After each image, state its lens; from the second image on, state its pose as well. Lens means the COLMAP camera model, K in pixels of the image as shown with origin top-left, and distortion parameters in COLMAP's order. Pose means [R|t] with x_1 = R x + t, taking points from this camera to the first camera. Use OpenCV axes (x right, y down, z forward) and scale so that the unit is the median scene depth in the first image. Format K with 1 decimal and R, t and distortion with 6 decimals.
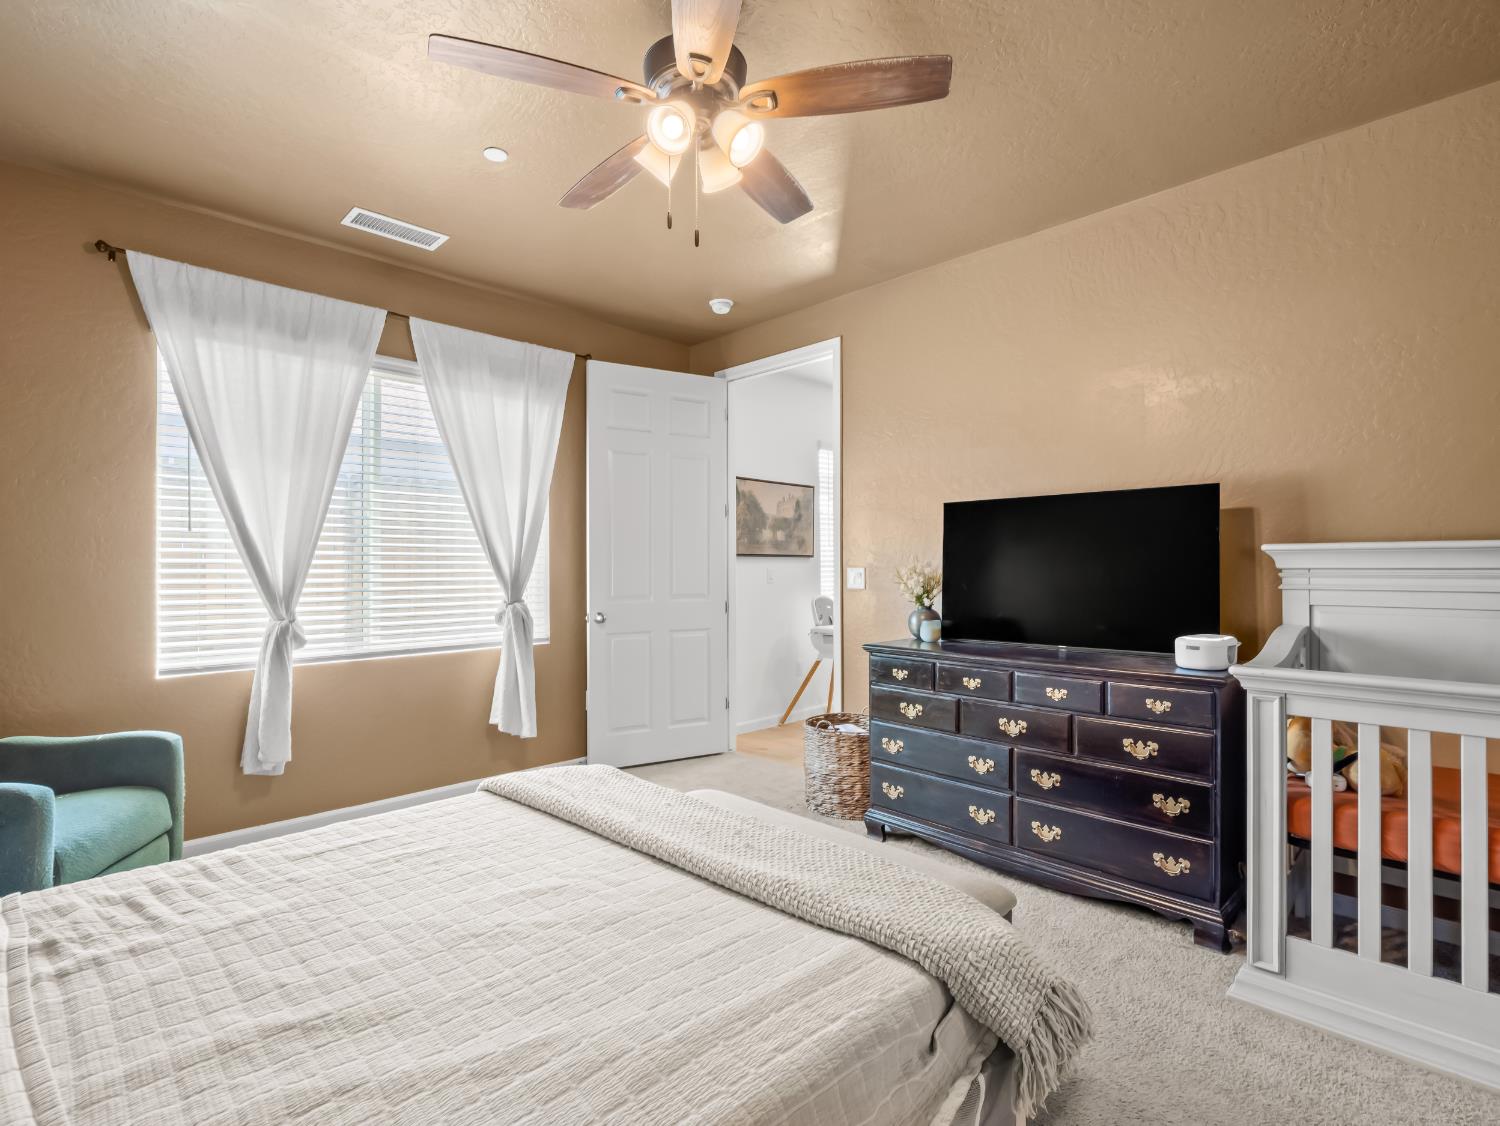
lens RADIAL K [[724.9, 0, 747.9], [0, 724.9, 558.8], [0, 0, 1]] dist [-0.009486, -0.005070]
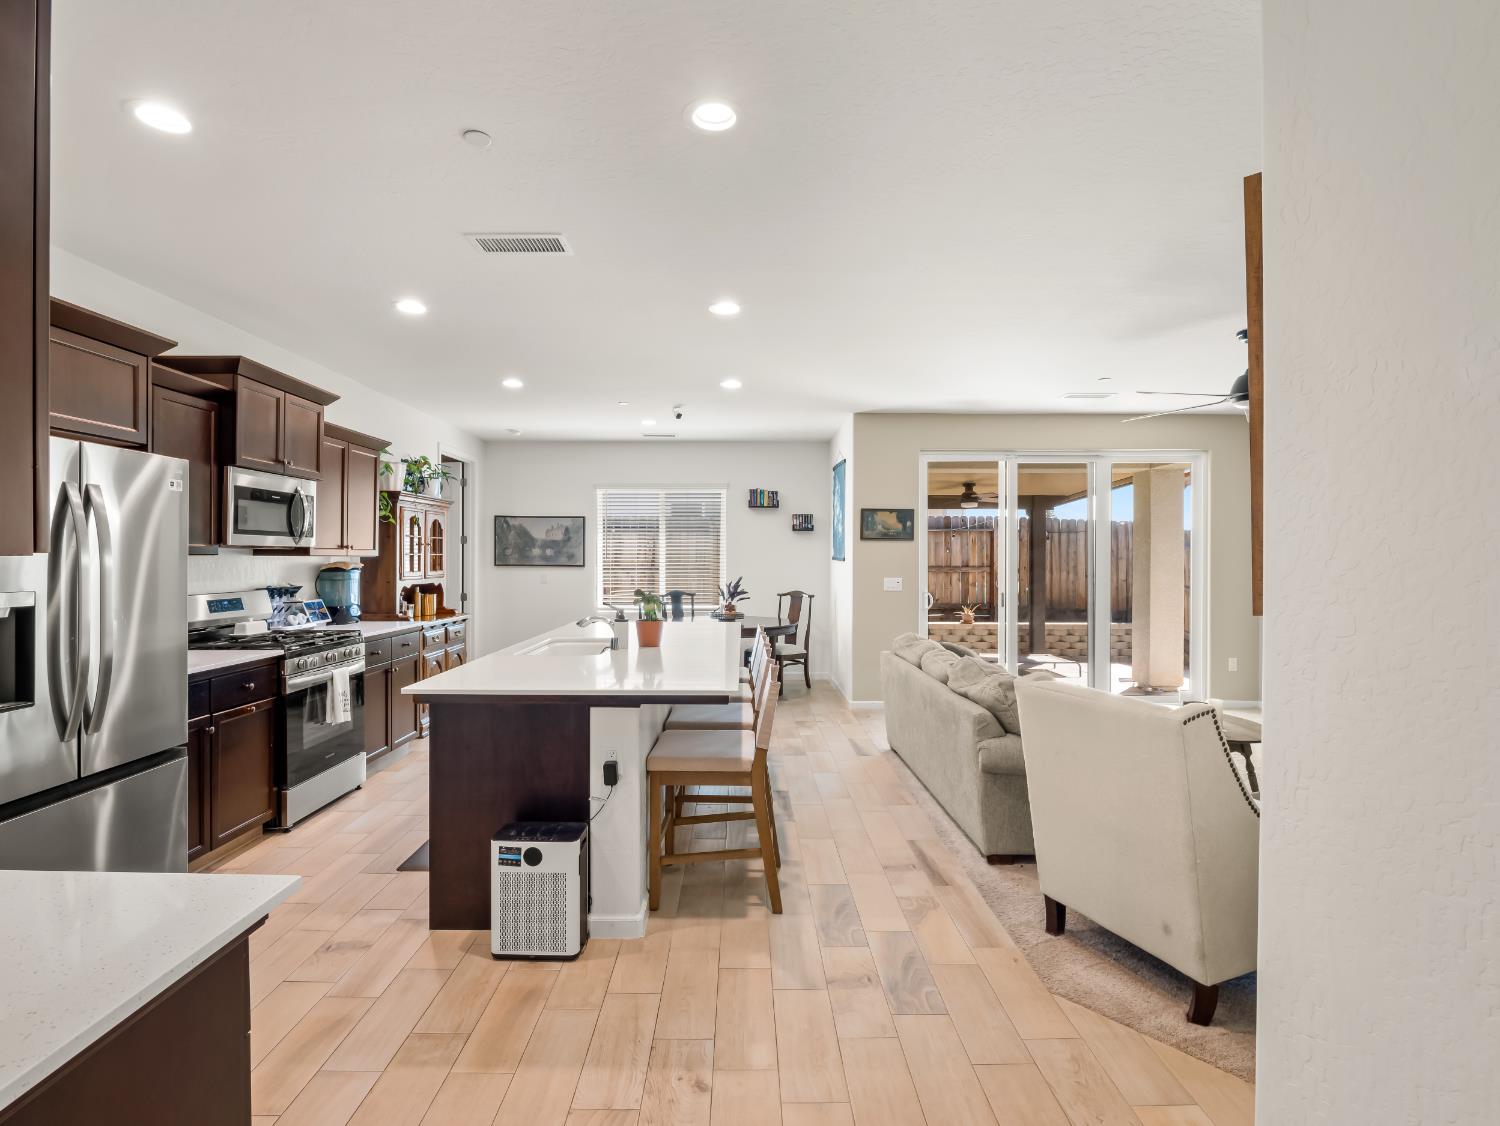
lens RADIAL K [[724.9, 0, 759.6], [0, 724.9, 548.1], [0, 0, 1]] dist [-0.009486, -0.005070]
pose [[0.723925, -0.006017, -0.689853, 1.383936], [0.001511, 0.999973, -0.007136, -0.028962], [0.689877, 0.004124, 0.723915, 0.221161]]
